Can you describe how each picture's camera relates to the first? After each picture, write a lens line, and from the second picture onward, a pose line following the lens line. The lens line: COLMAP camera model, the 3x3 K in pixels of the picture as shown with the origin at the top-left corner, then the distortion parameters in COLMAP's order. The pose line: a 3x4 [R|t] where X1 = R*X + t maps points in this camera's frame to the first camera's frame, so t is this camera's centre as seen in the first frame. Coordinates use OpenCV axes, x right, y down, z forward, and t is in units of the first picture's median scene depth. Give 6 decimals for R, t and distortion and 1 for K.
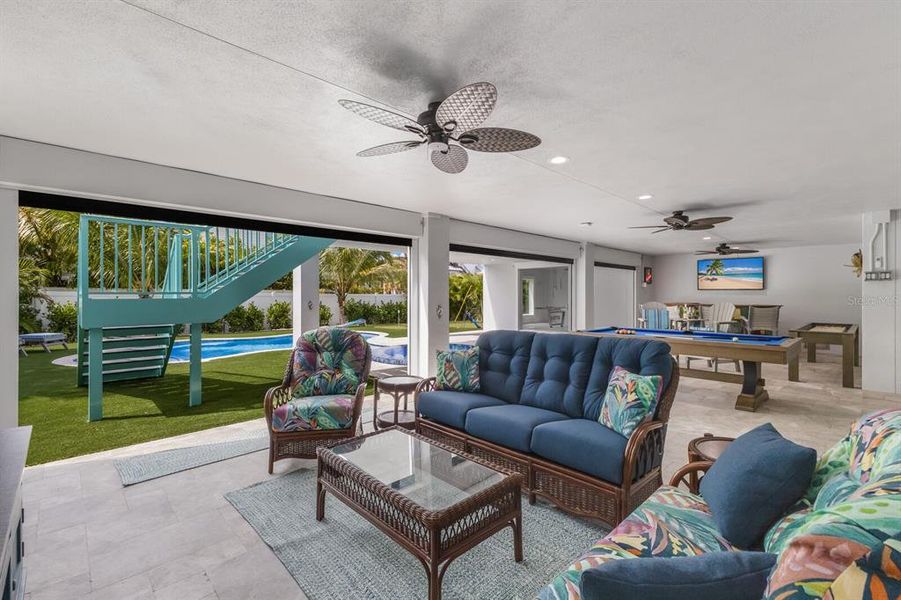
lens RADIAL K [[397.6, 0, 452.5], [0, 397.6, 295.9], [0, 0, 1]] dist [-0.001726, -0.000050]
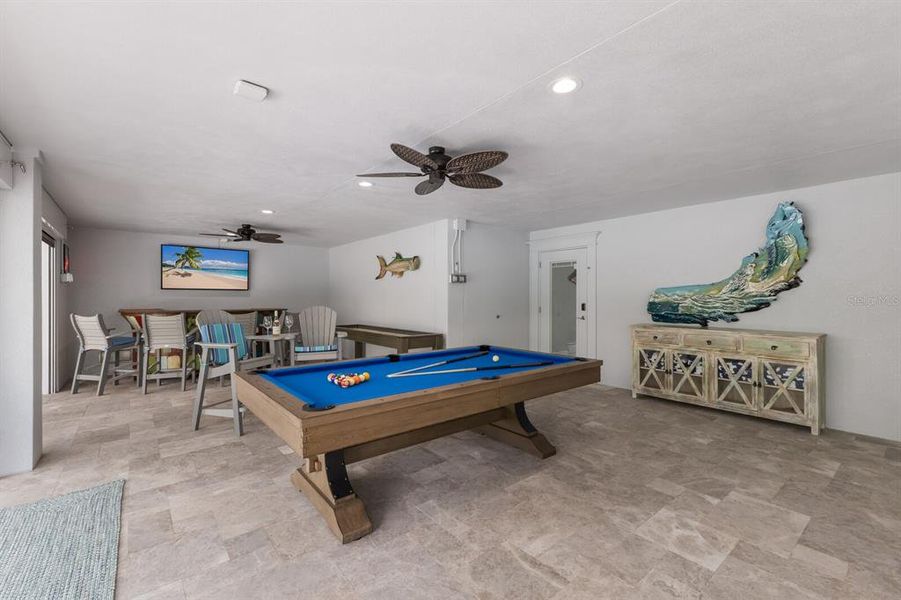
lens RADIAL K [[387.2, 0, 450.5], [0, 387.2, 300.0], [0, 0, 1]] dist [-0.000095, 0.000041]
pose [[0.084980, -0.008776, 0.996344, 0.015409], [0.003275, 0.999958, 0.008529, -0.000773], [-0.996377, 0.002539, 0.085006, 0.498358]]
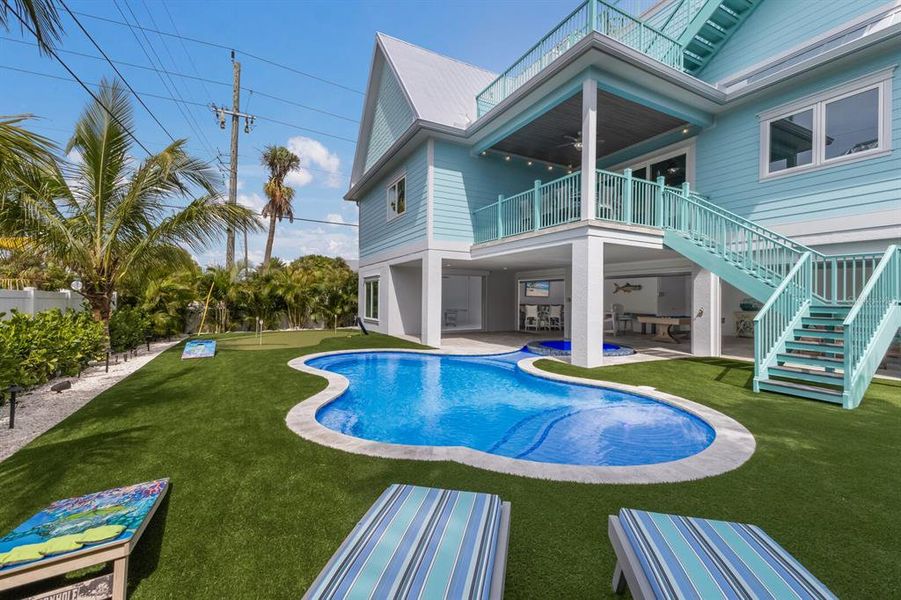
lens RADIAL K [[387.2, 0, 450.5], [0, 387.2, 300.0], [0, 0, 1]] dist [-0.000095, 0.000041]
pose [[0.289364, -0.002101, 0.957217, -1.107588], [-0.008040, 0.999957, 0.004625, -0.004736], [-0.957185, -0.009035, 0.289335, 0.885408]]
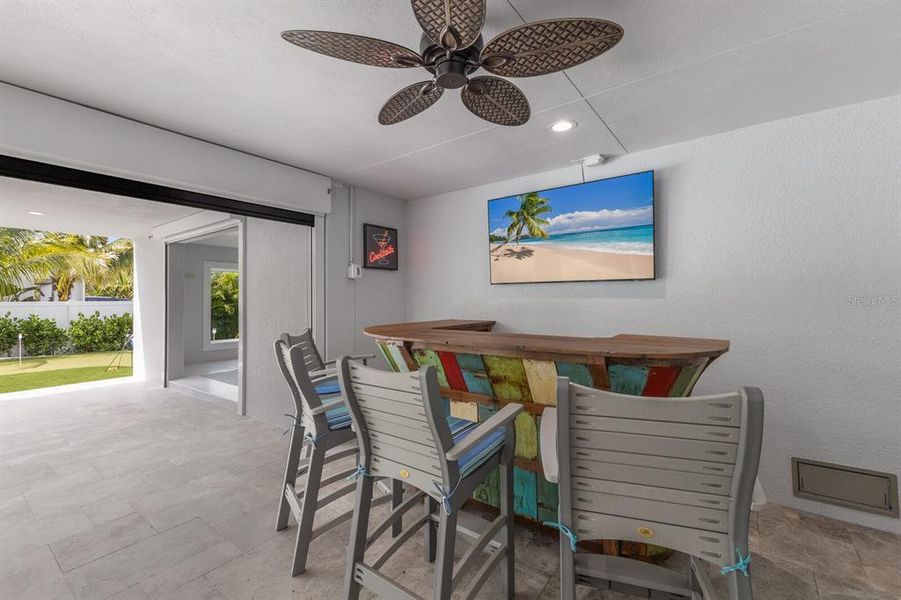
lens RADIAL K [[397.6, 0, 452.5], [0, 397.6, 295.9], [0, 0, 1]] dist [-0.001726, -0.000050]
pose [[0.989069, -0.007317, 0.147271, 0.572239], [0.010114, 0.999782, -0.018257, 0.000530], [-0.147106, 0.019547, 0.988928, 0.707830]]
